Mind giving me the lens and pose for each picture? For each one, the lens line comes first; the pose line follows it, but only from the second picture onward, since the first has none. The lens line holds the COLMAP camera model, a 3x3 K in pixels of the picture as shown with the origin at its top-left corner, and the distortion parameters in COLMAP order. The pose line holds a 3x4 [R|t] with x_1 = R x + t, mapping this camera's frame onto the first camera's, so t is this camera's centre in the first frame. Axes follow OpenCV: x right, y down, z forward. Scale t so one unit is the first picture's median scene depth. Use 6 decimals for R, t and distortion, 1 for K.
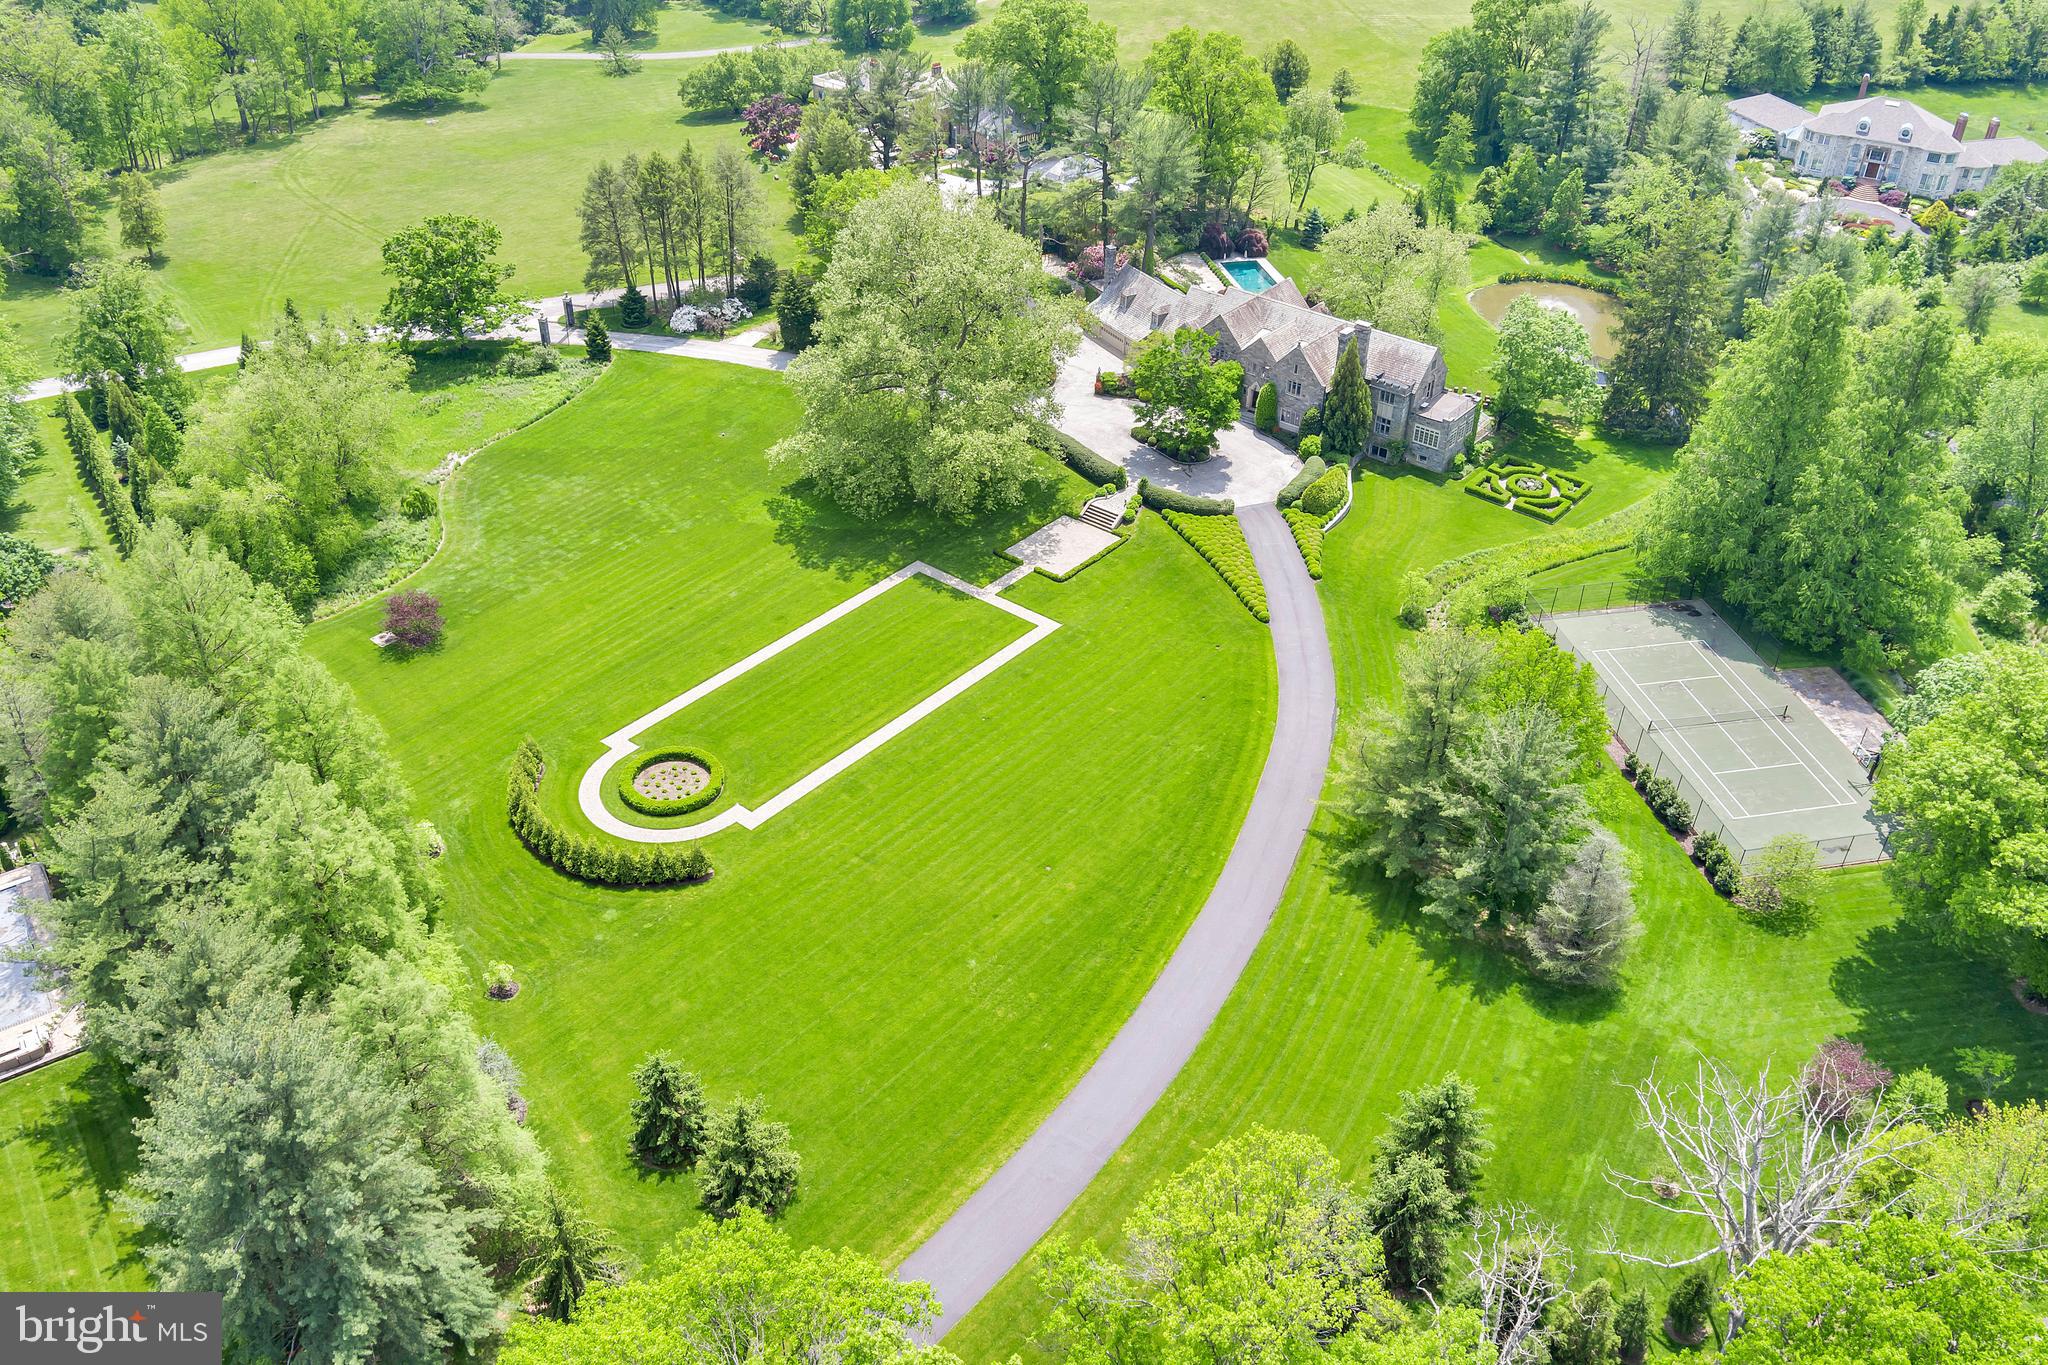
lens RADIAL K [[1676.4, 0, 1024.0], [0, 1676.4, 682.5], [0, 0, 1]] dist [-0.002333, -0.164340]
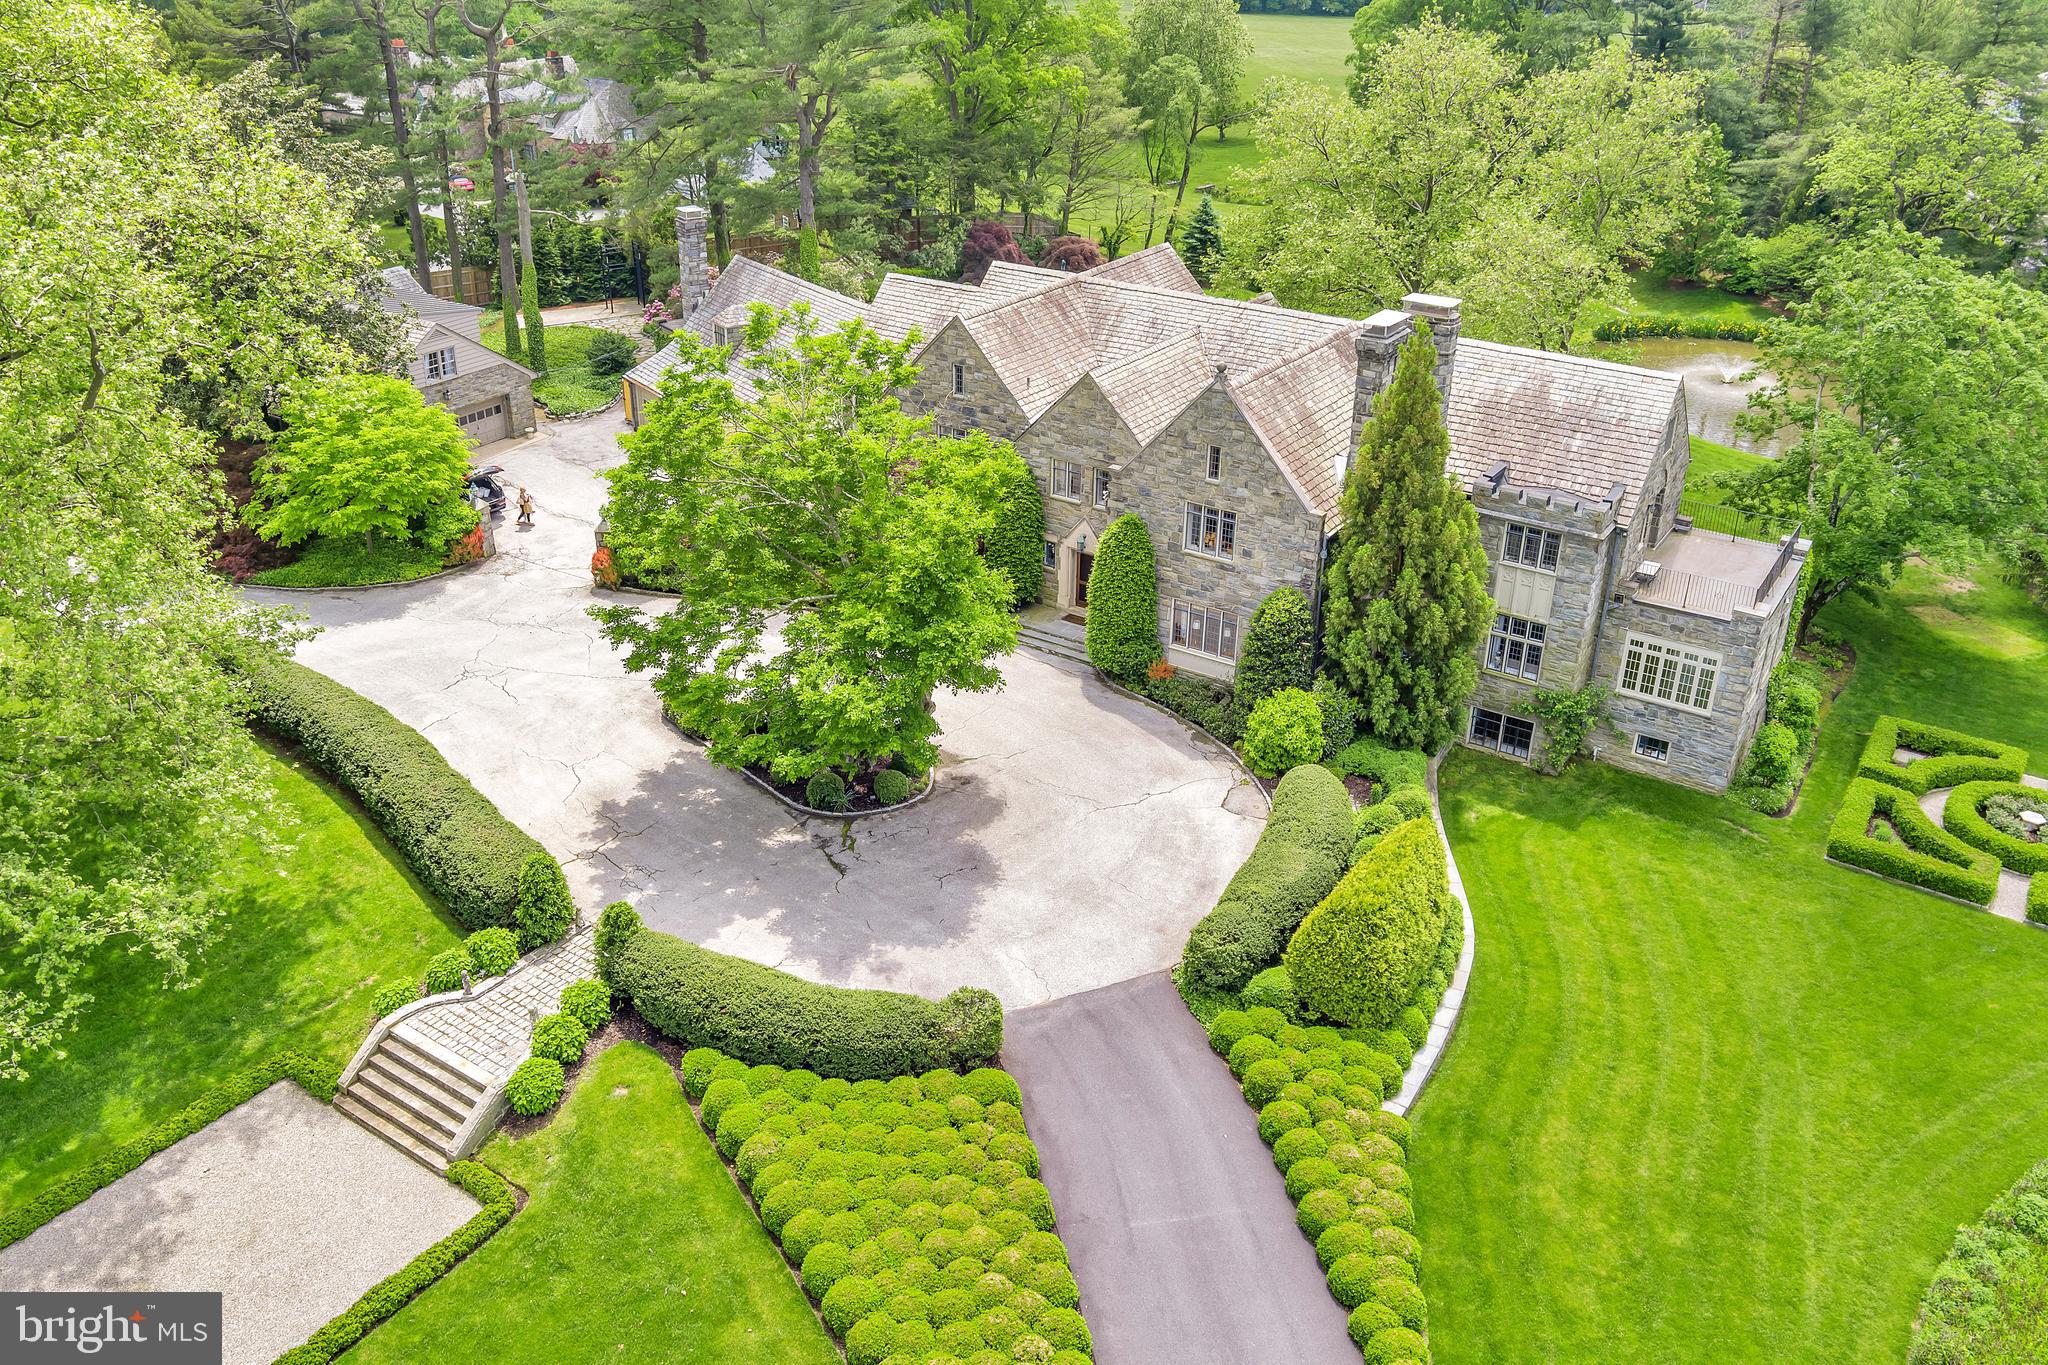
lens RADIAL K [[1676.4, 0, 1024.0], [0, 1676.4, 682.5], [0, 0, 1]] dist [-0.002333, -0.164340]
pose [[0.996213, -0.044509, 0.074695, 0.108668], [0.054595, 0.988795, -0.138941, -0.113508], [-0.067674, 0.142492, 0.987480, 0.735987]]
